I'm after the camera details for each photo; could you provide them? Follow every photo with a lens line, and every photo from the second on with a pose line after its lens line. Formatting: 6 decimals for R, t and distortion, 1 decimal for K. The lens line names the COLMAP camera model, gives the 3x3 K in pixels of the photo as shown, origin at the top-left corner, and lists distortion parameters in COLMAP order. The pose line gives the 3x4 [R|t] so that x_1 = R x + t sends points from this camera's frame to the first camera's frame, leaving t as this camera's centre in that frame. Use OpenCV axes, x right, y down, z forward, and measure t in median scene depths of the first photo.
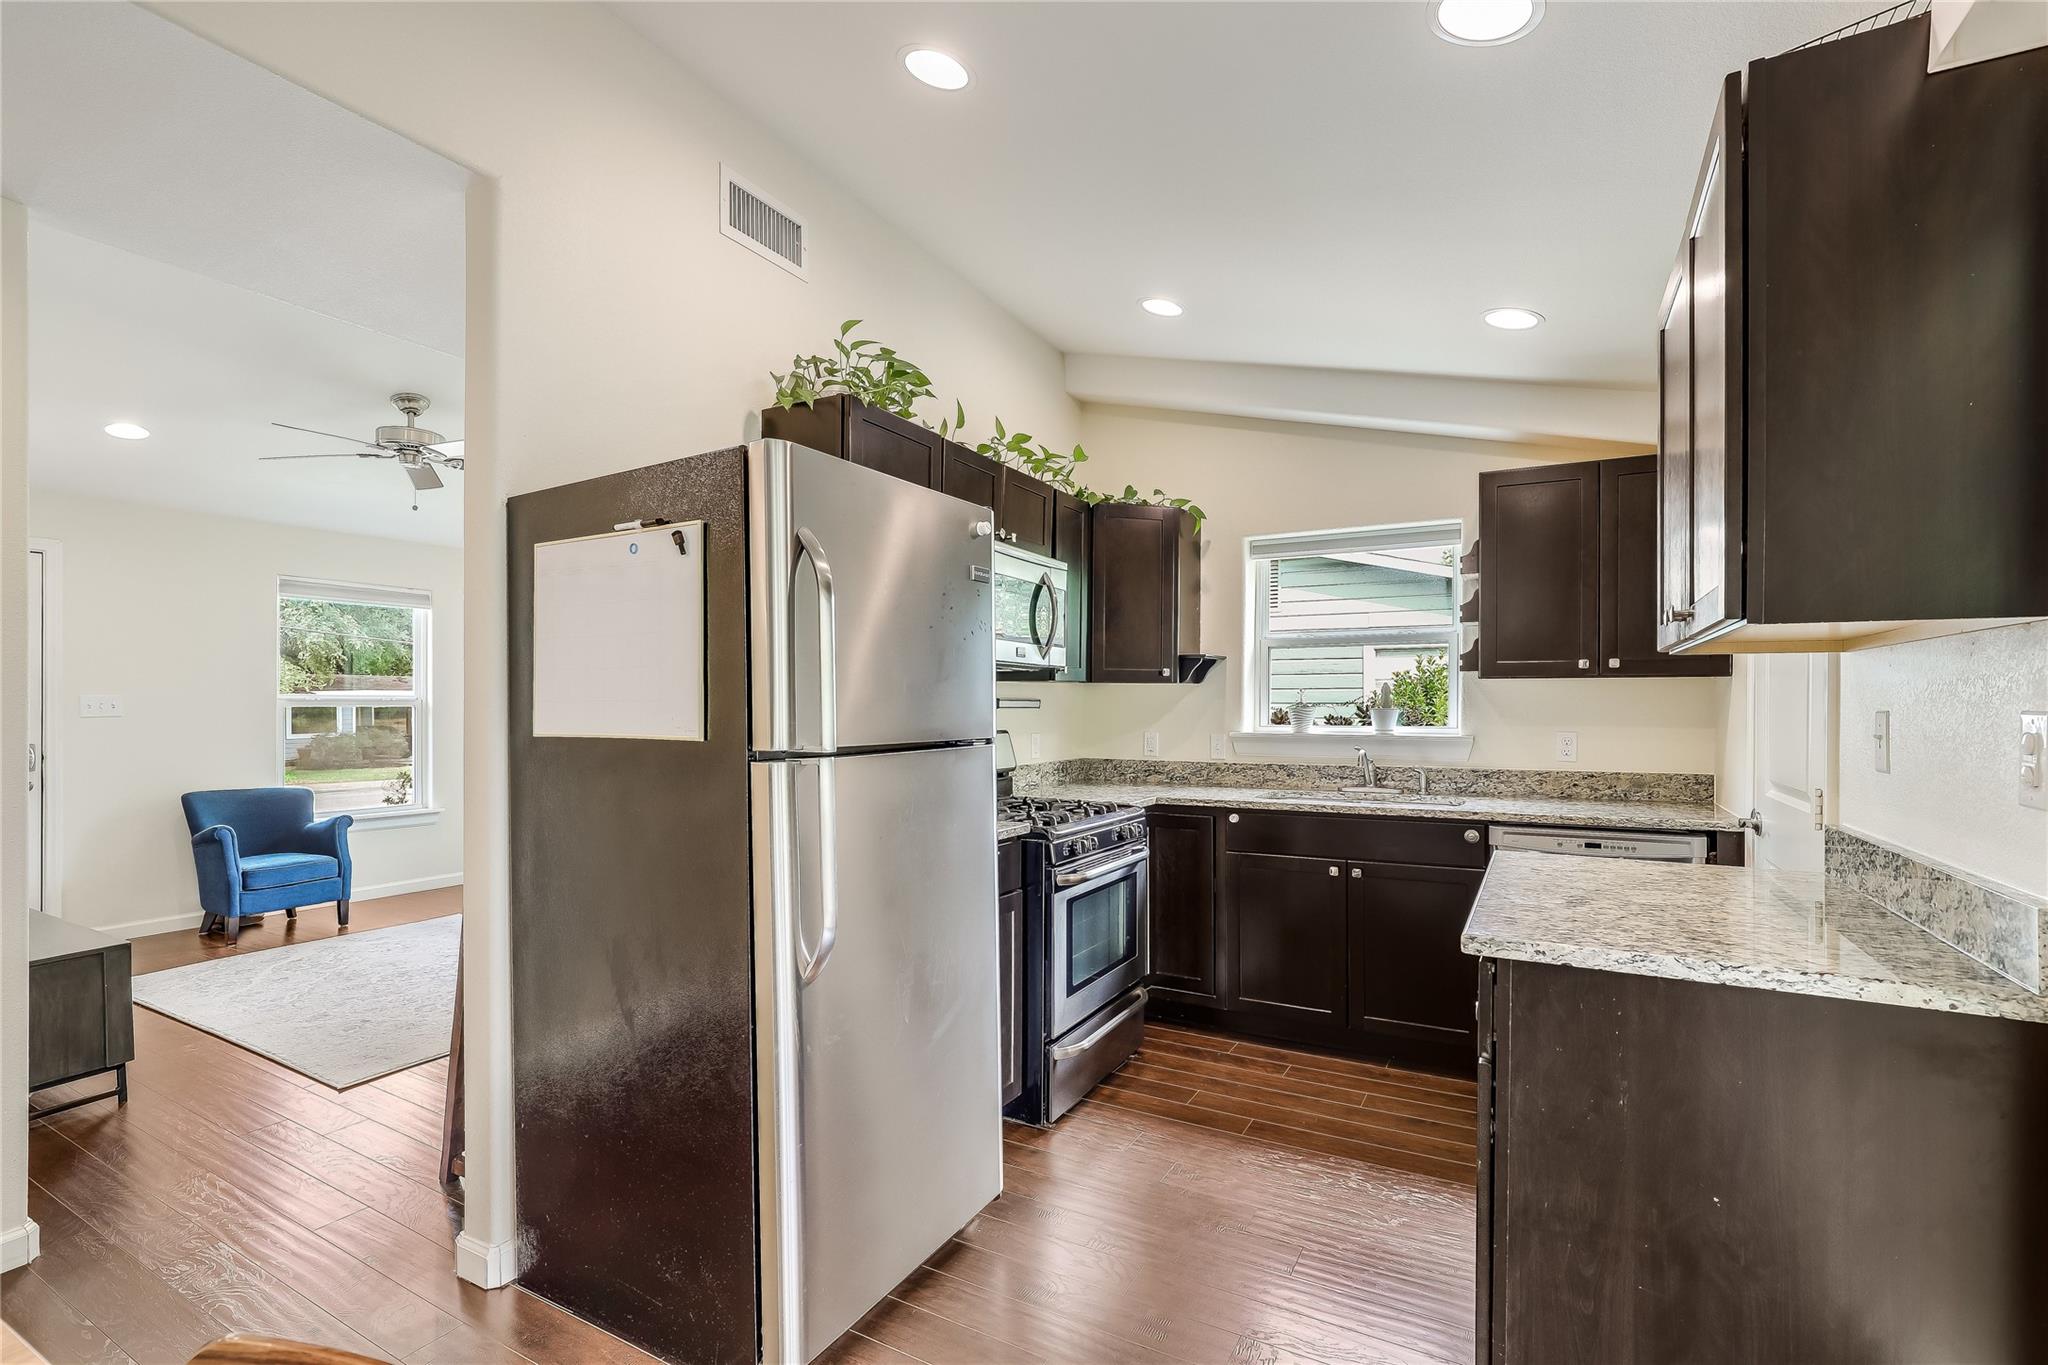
lens RADIAL K [[931.2, 0, 1020.8], [0, 931.2, 692.8], [0, 0, 1]] dist [-0.000841, 0.000948]
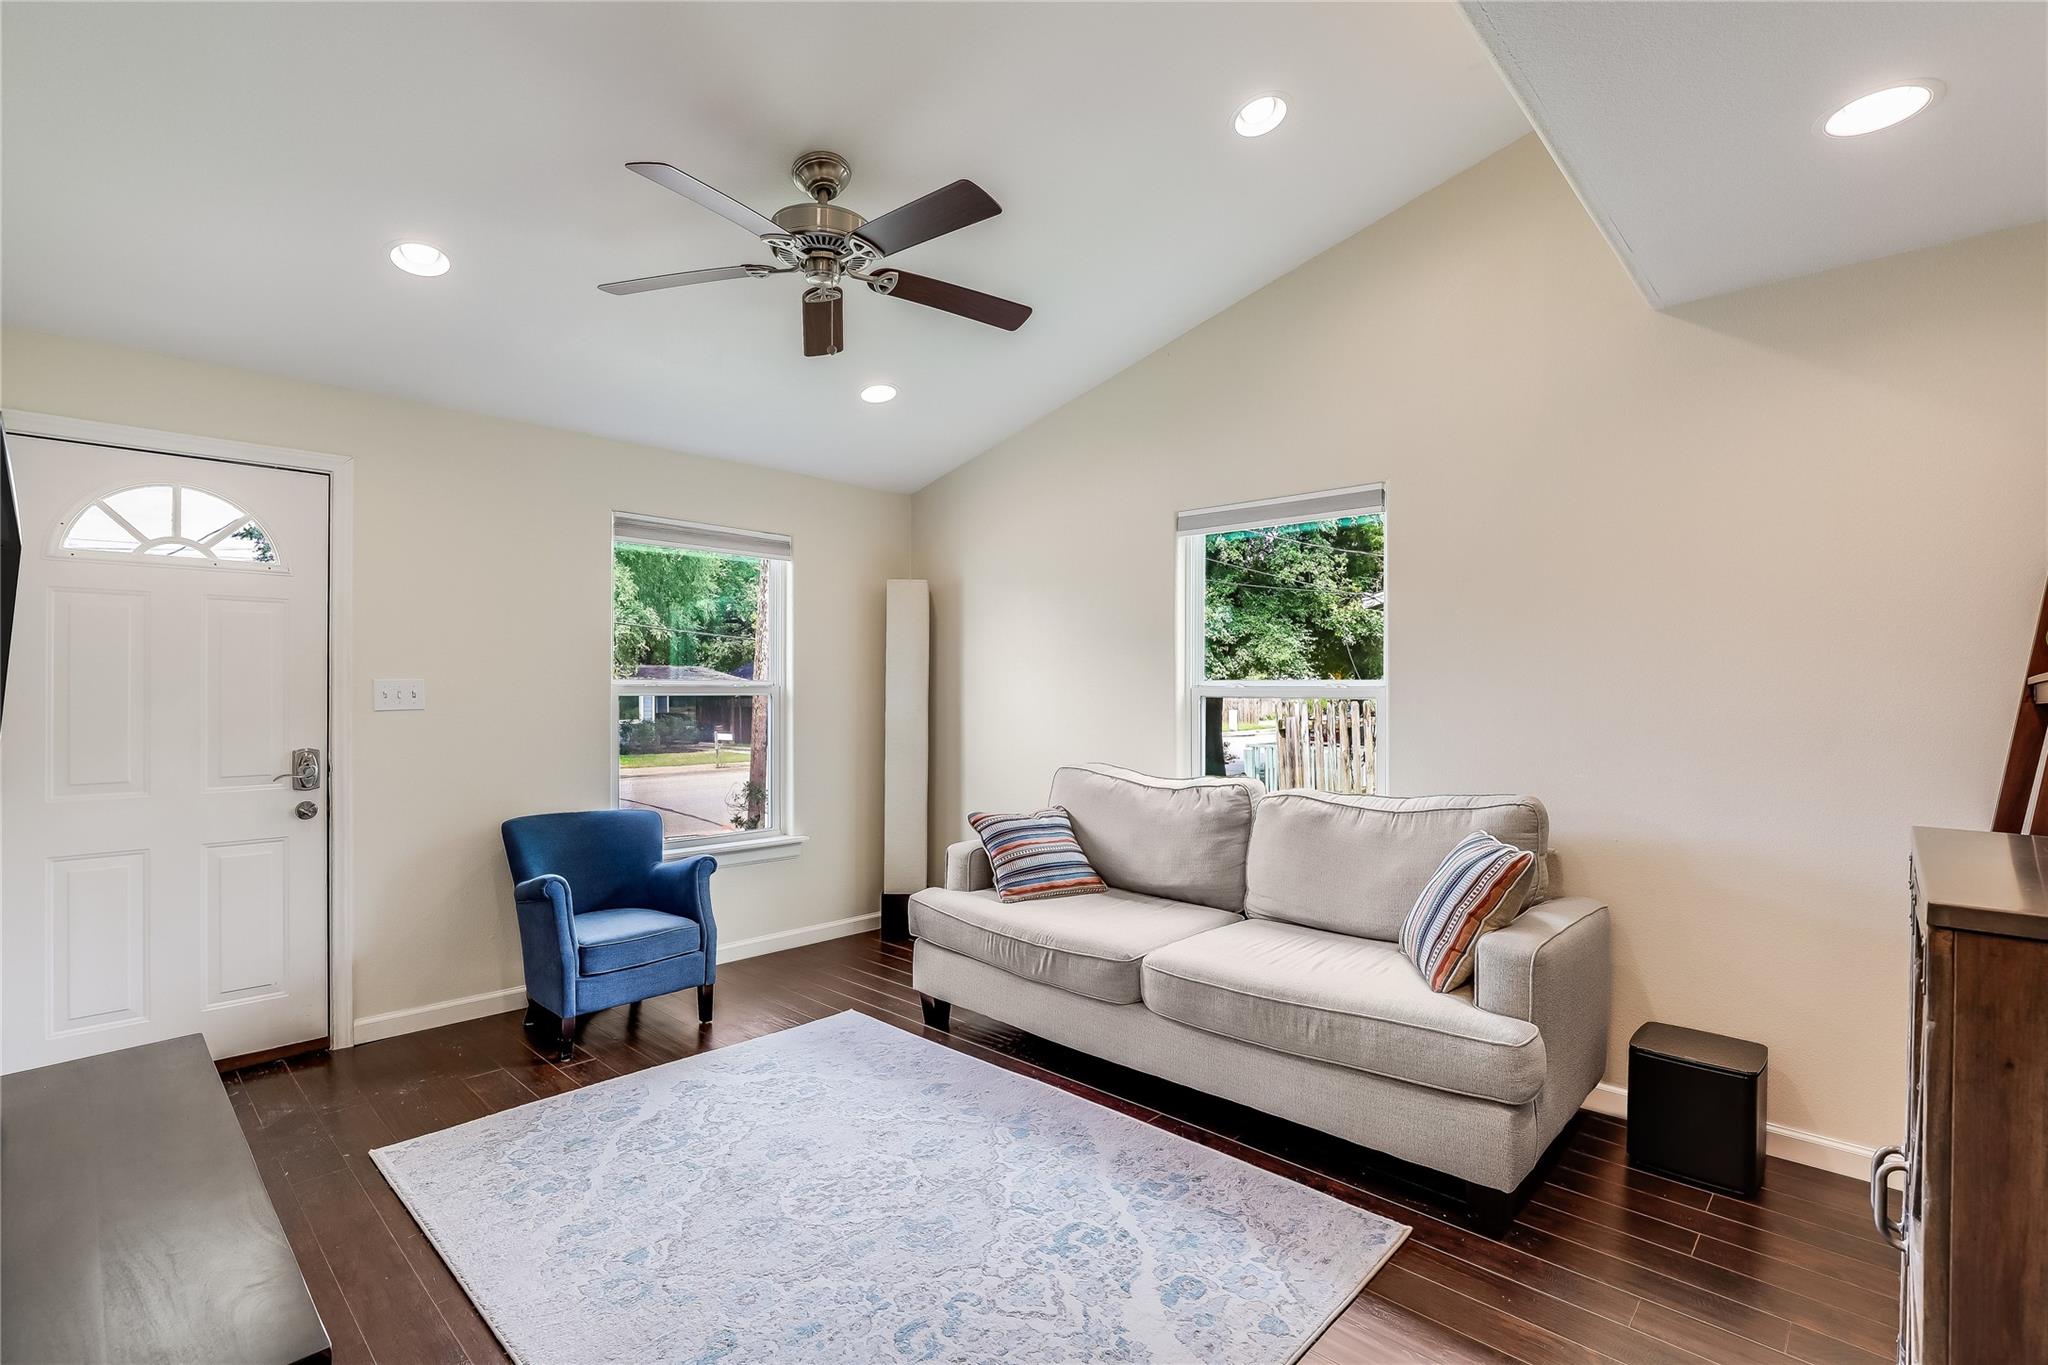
lens RADIAL K [[931.2, 0, 1020.8], [0, 931.2, 692.8], [0, 0, 1]] dist [-0.000841, 0.000948]
pose [[0.971493, -0.001191, -0.237065, -0.351561], [0.004232, 0.999915, 0.012317, 0.006188], [0.237031, -0.012969, 0.971416, 0.407957]]
